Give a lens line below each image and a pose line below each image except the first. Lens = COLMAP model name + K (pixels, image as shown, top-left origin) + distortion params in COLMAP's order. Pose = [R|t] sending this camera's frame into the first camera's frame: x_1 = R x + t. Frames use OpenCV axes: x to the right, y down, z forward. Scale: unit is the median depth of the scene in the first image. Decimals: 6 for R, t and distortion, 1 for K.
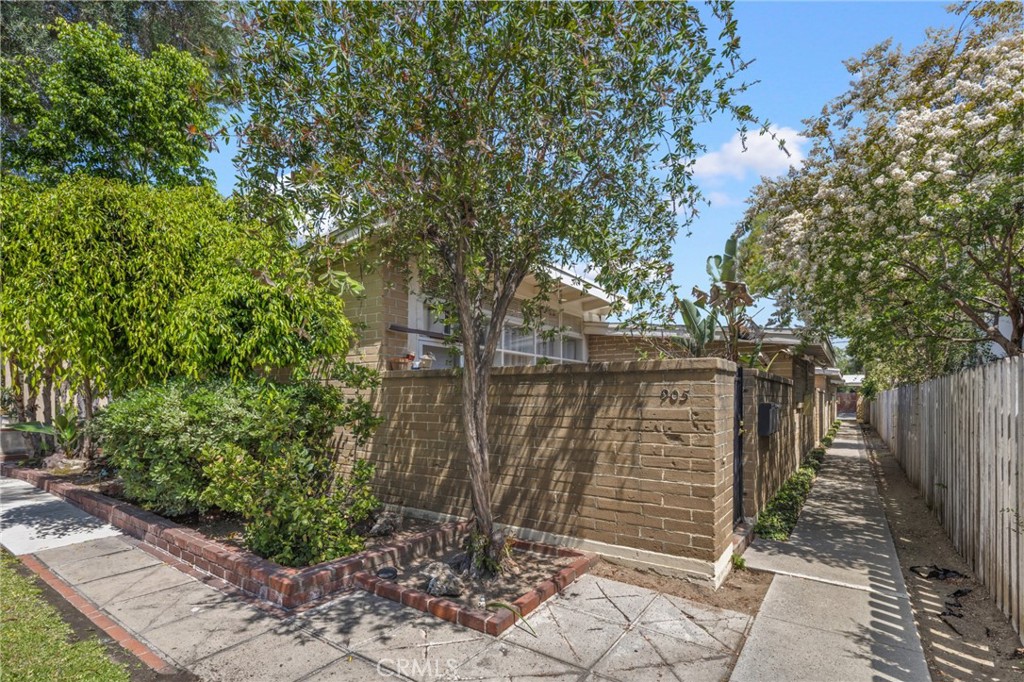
lens RADIAL K [[492.4, 0, 511.8], [0, 492.4, 399.8], [0, 0, 1]] dist [0.006378, -0.005122]
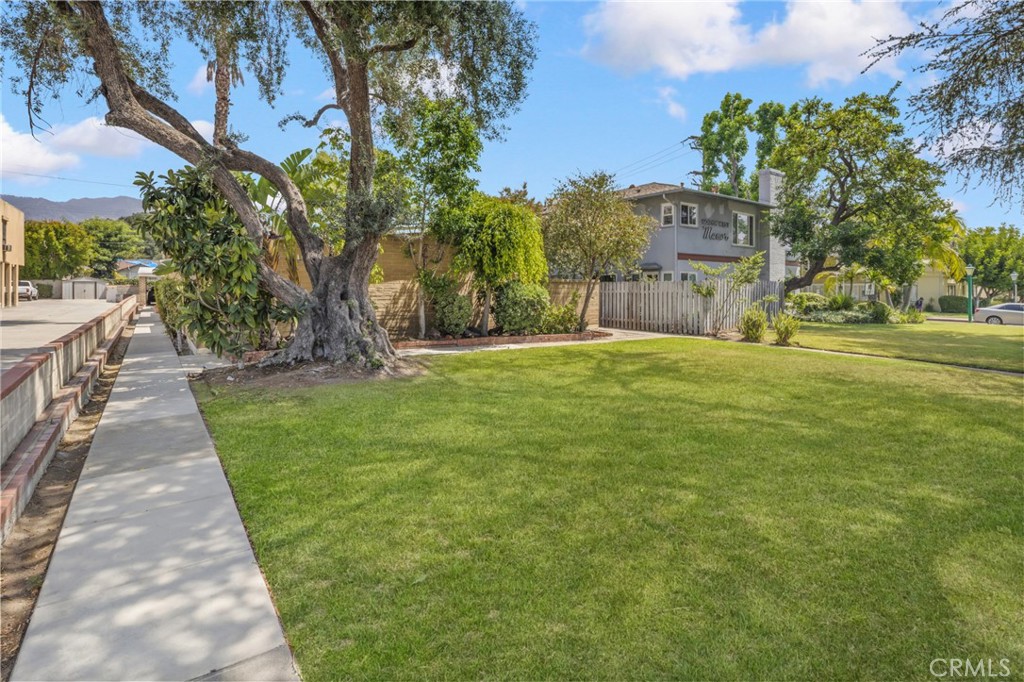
lens RADIAL K [[492.4, 0, 516.8], [0, 492.4, 286.6], [0, 0, 1]] dist [0.006378, -0.005122]
pose [[0.325185, -0.000922, 0.945650, -3.518664], [0.001275, 0.999999, 0.000537, -0.021411], [-0.945650, 0.001031, 0.325186, 0.188502]]
